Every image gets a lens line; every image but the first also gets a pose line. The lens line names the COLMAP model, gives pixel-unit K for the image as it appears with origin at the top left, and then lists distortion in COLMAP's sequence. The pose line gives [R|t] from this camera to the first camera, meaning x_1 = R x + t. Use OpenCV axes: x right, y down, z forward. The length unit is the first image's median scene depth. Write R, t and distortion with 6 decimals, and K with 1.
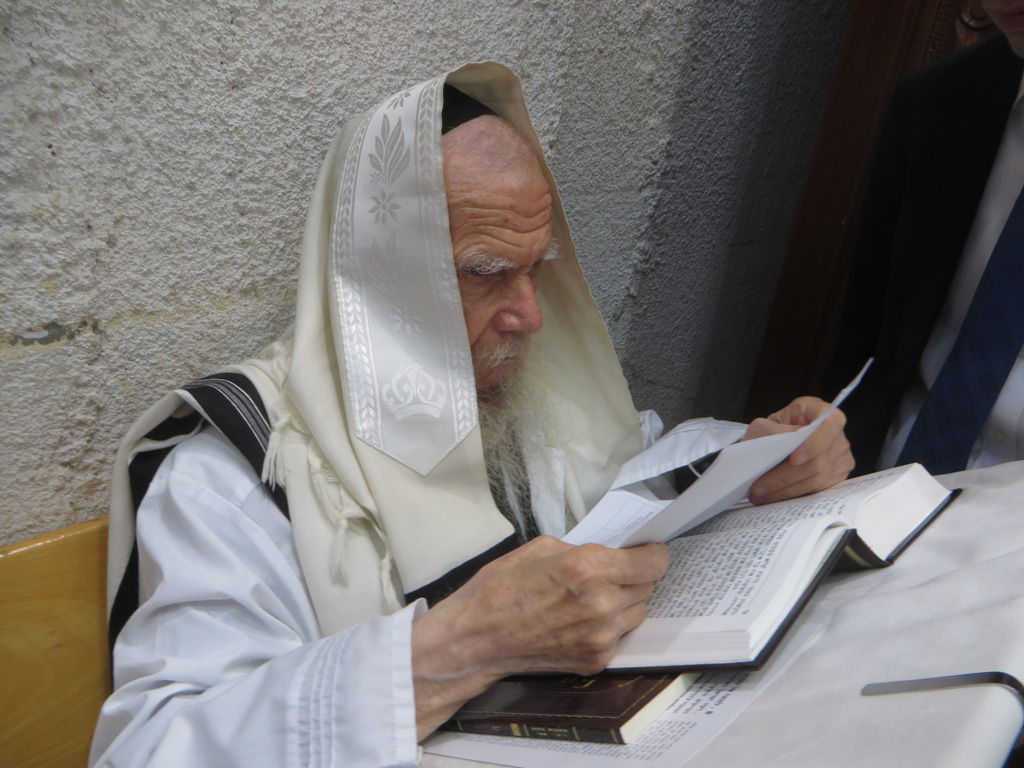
lens RADIAL K [[768.1, 0, 531.8], [0, 768.1, 413.5], [0, 0, 1]] dist [-0.025181, 0.011358]
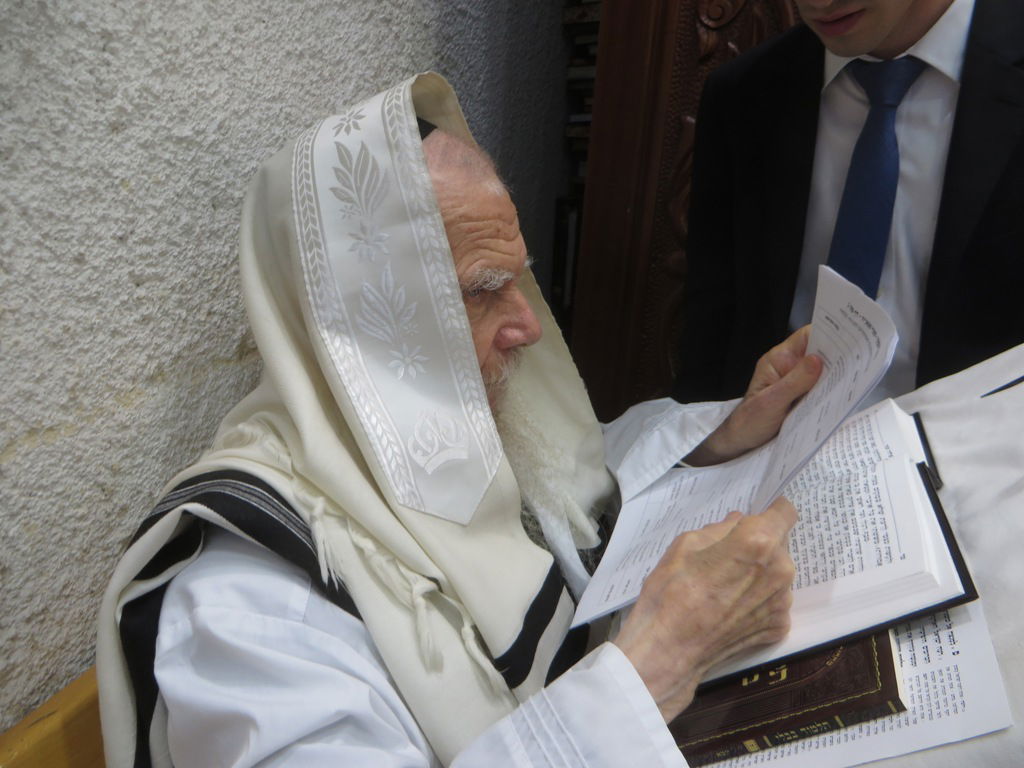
lens RADIAL K [[768.1, 0, 517.0], [0, 768.1, 407.1], [0, 0, 1]] dist [-0.025181, 0.011358]
pose [[0.909195, -0.232482, 0.345423, -0.345126], [0.248702, 0.968576, -0.002728, -0.034724], [-0.333934, 0.088387, 0.938443, 0.125152]]
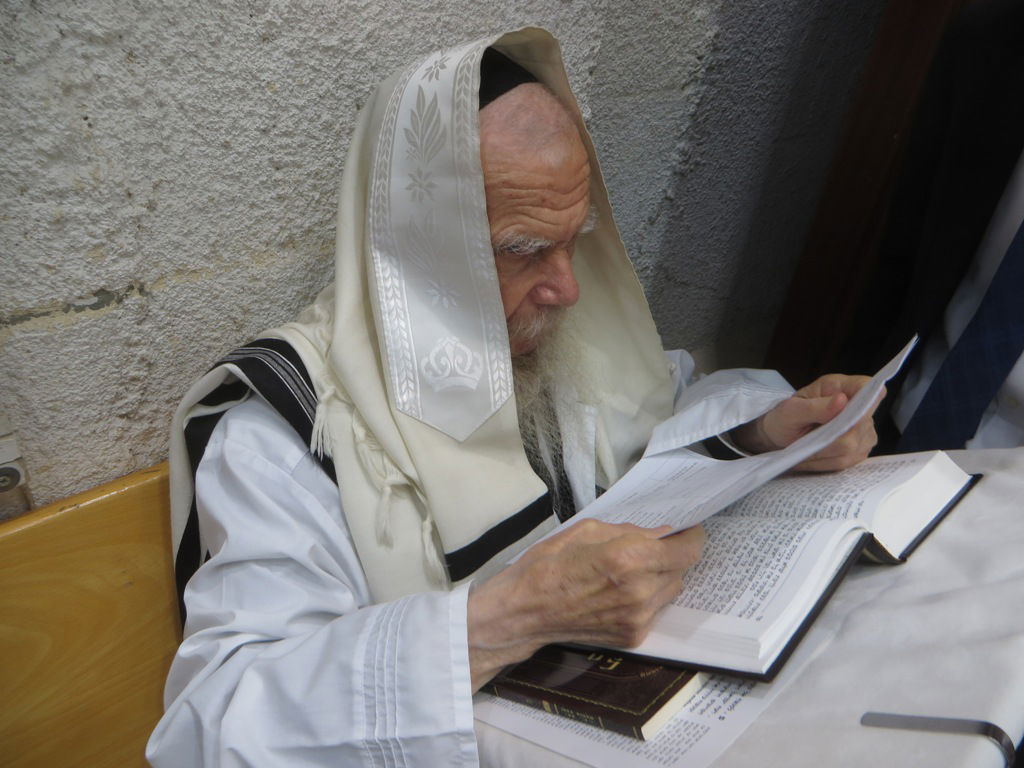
lens RADIAL K [[768.1, 0, 530.2], [0, 768.1, 418.0], [0, 0, 1]] dist [-0.025181, 0.011358]
pose [[0.999122, 0.020944, -0.036288, -0.009371], [-0.014105, 0.983679, 0.179379, -0.133913], [0.039453, -0.178709, 0.983111, -0.019243]]
